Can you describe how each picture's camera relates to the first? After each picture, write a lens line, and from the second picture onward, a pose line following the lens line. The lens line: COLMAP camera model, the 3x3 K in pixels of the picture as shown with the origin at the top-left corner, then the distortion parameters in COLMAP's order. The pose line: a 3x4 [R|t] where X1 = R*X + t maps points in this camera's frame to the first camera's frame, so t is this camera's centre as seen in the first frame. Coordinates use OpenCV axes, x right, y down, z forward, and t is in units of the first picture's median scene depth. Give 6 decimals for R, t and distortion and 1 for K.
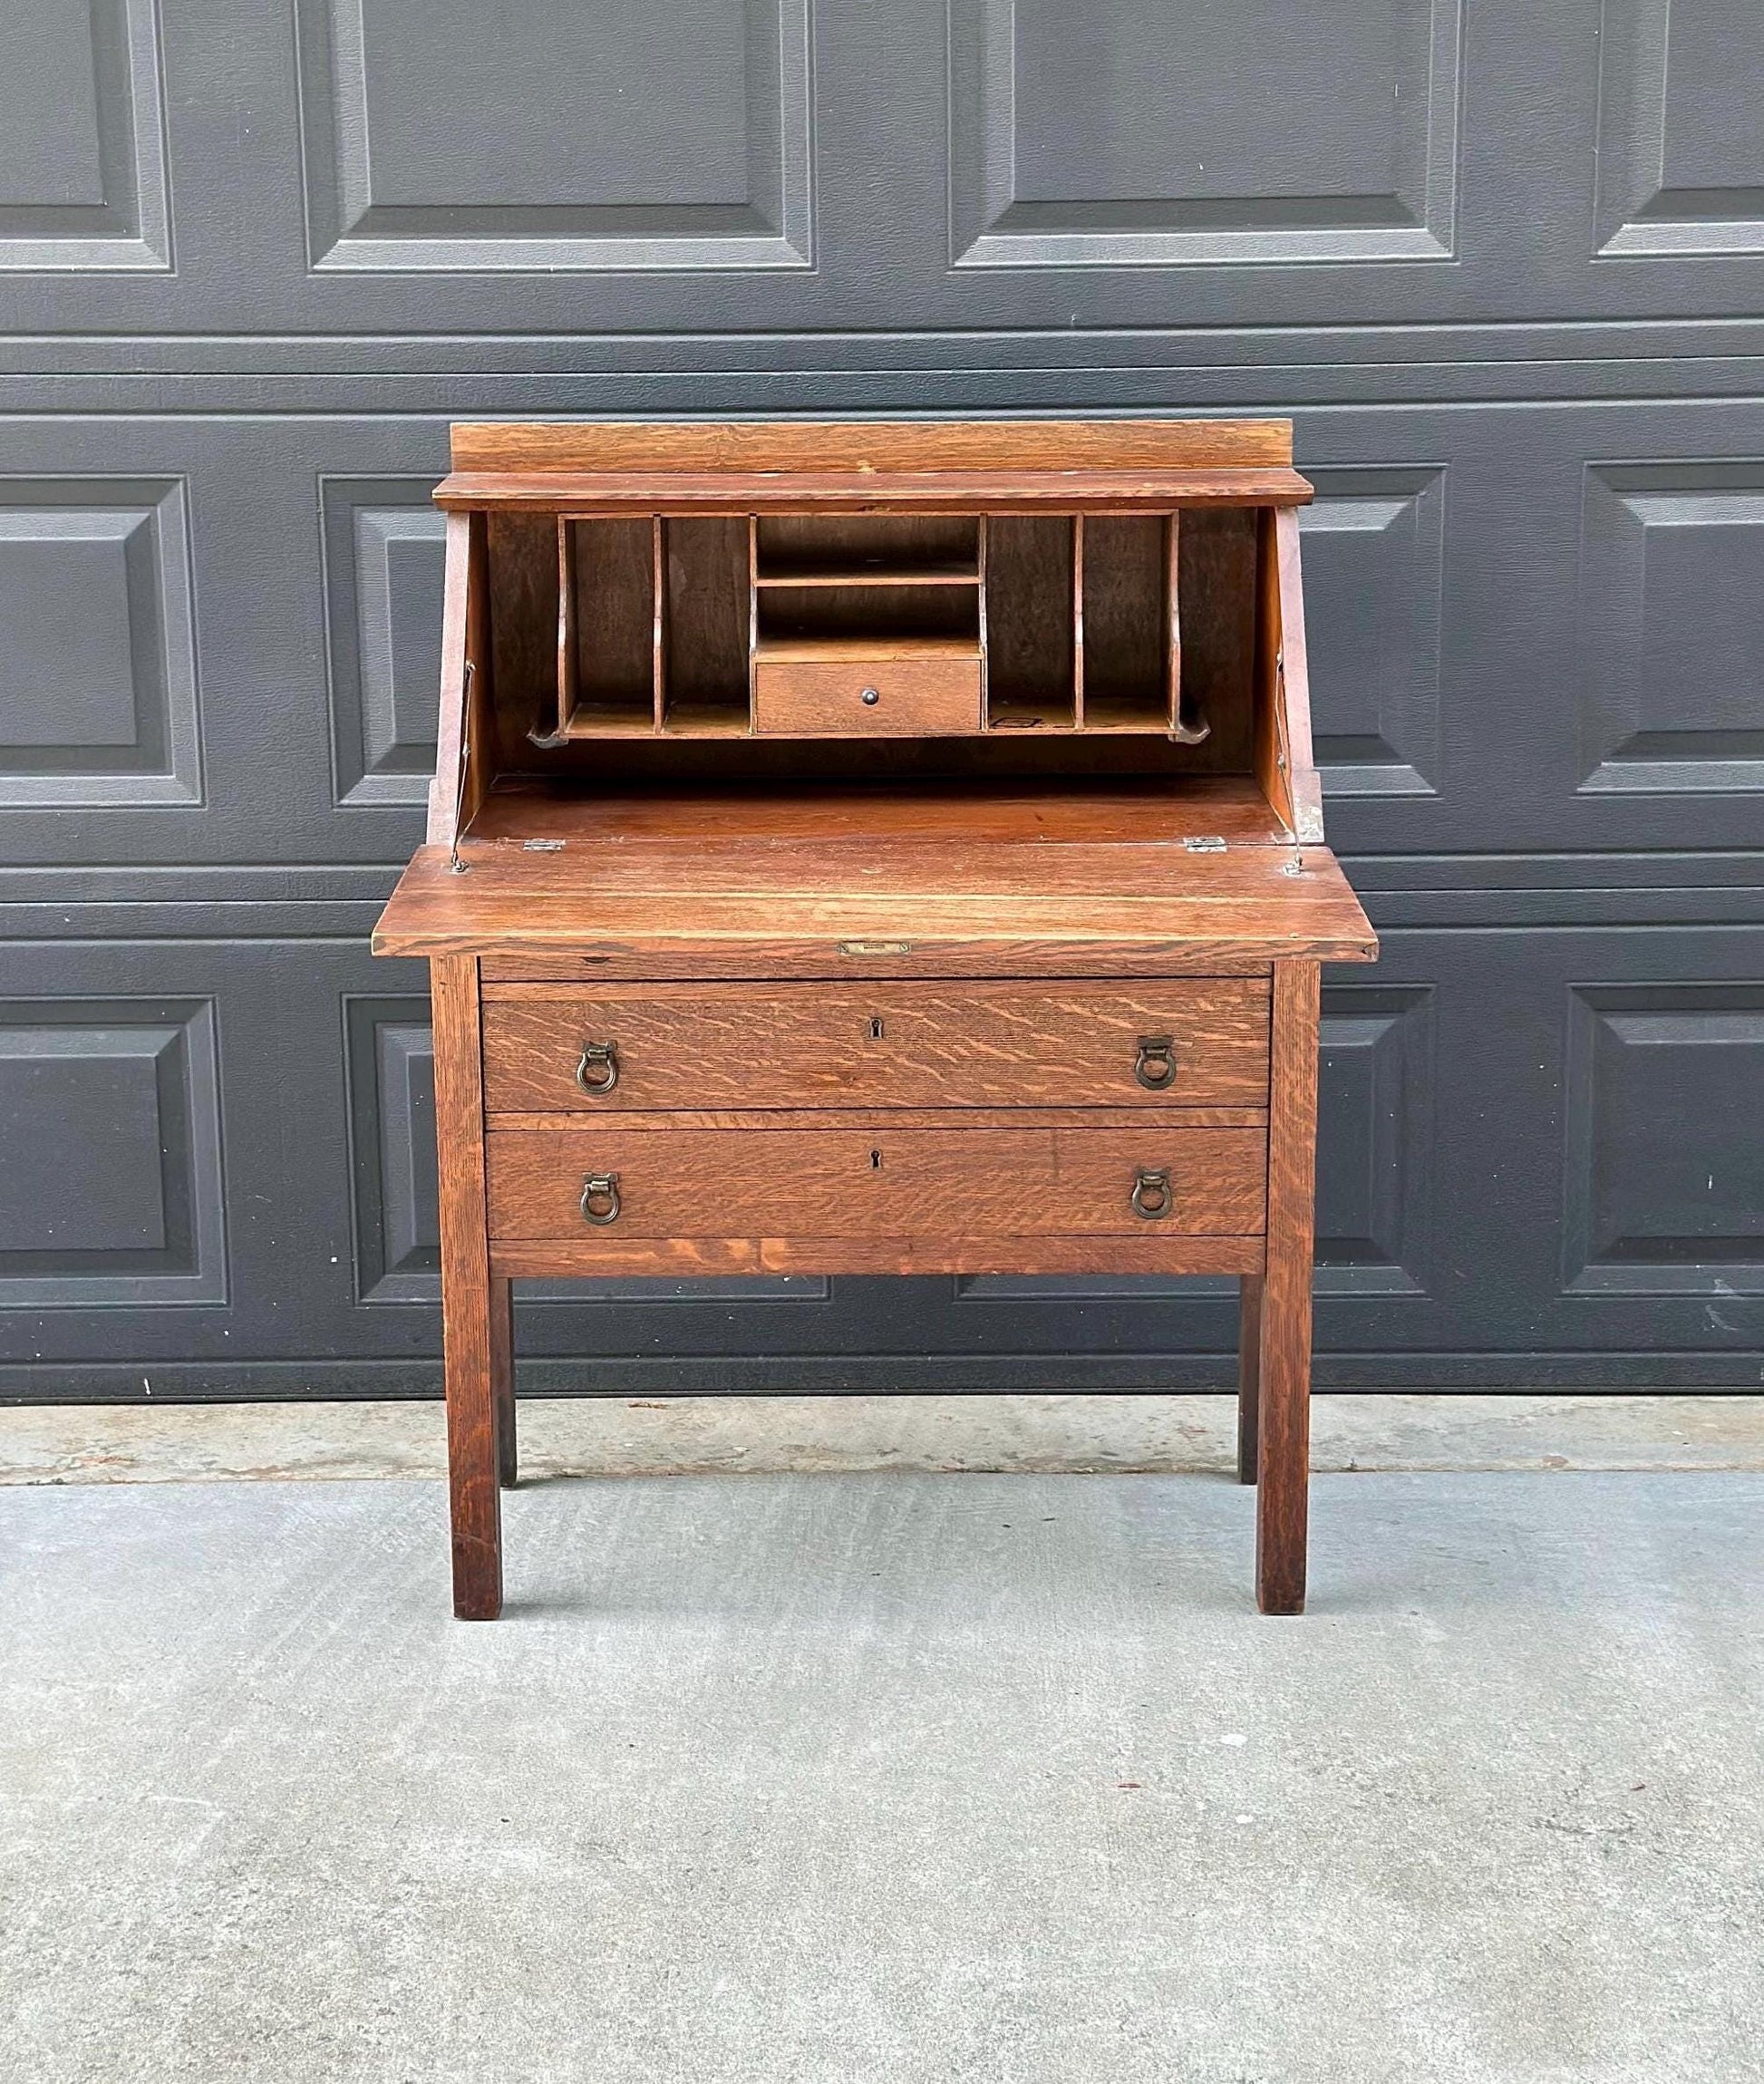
lens RADIAL K [[3694.1, 0, 879.8], [0, 3694.1, 1010.7], [0, 0, 1]] dist [0.156049, -0.170510]
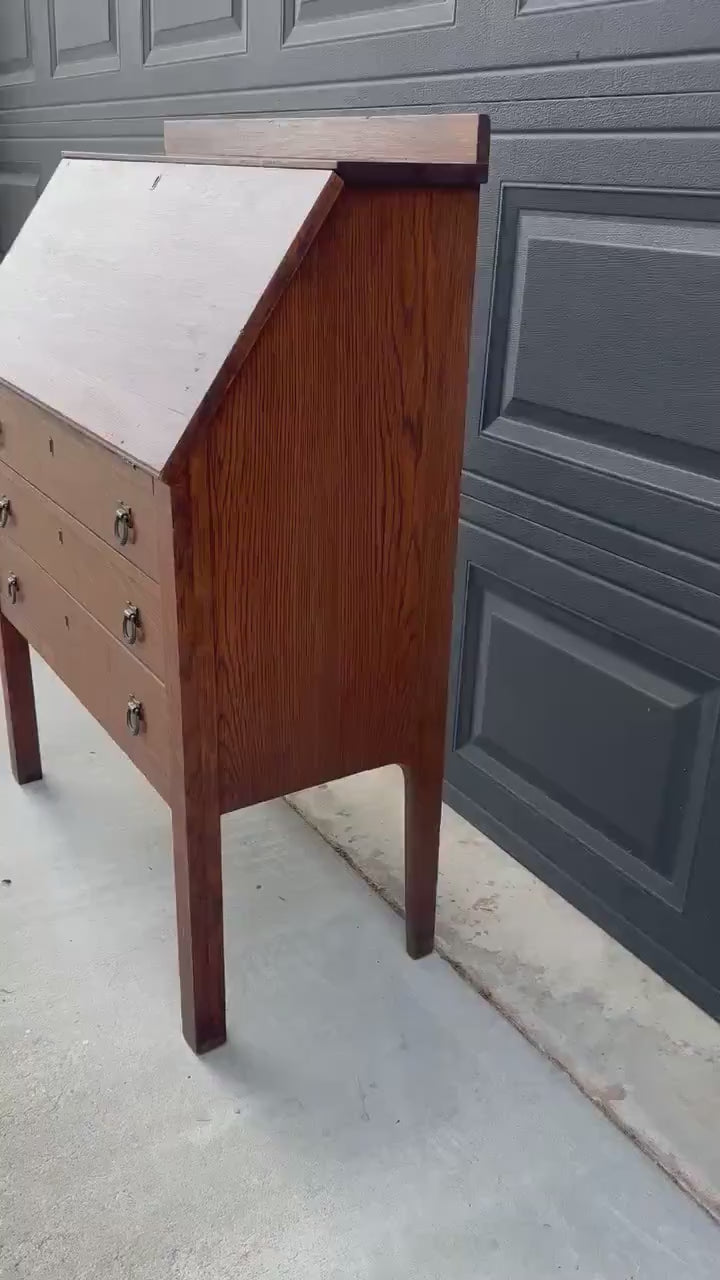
lens RADIAL K [[1102.9, 0, 360.0], [0, 1102.9, 640.0], [0, 0, 1]] dist [0.182632, -0.370998]
pose [[0.527128, 0.354564, -0.772283, 0.413955], [-0.223923, 0.934633, 0.276260, -0.104888], [0.819753, 0.027307, 0.572066, 0.831892]]
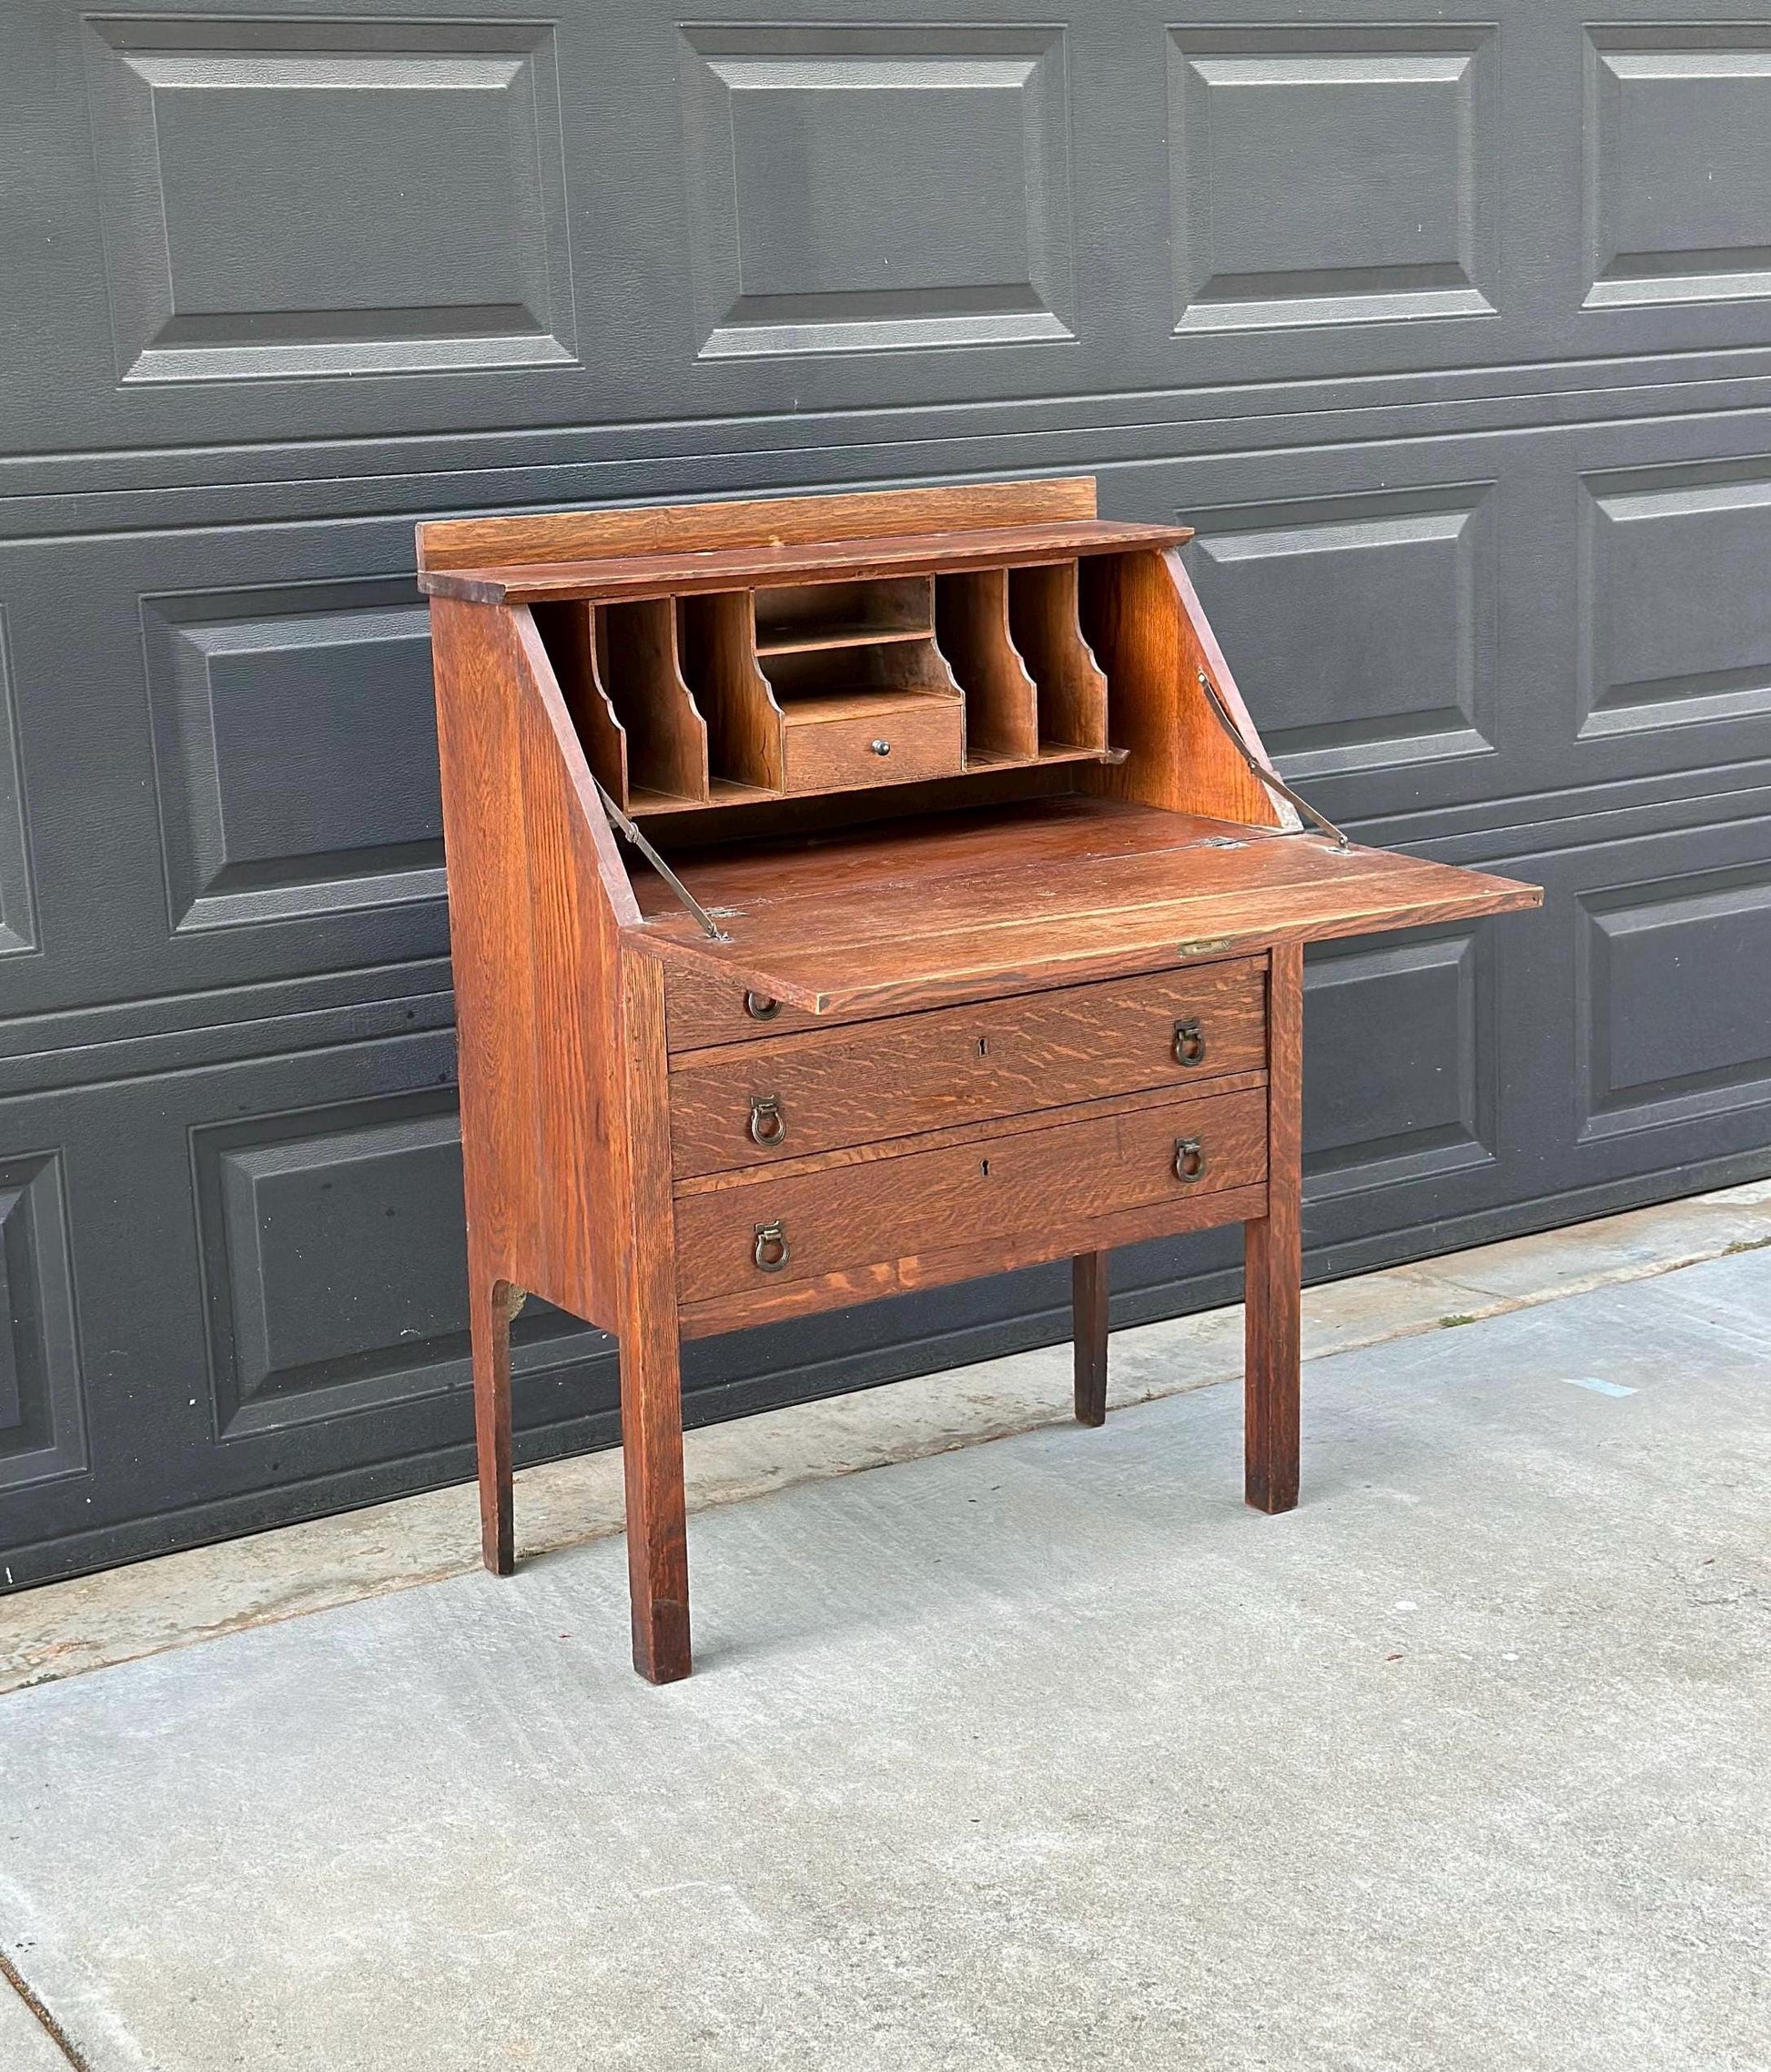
lens RADIAL K [[3436.1, 0, 868.8], [0, 3436.1, 1072.8], [0, 0, 1]] dist [0.132778, 0.045411]
pose [[0.839357, -0.142168, 0.524659, -0.550384], [0.148601, 0.988439, 0.030105, -0.022602], [-0.522874, 0.052696, 0.850780, 0.158845]]
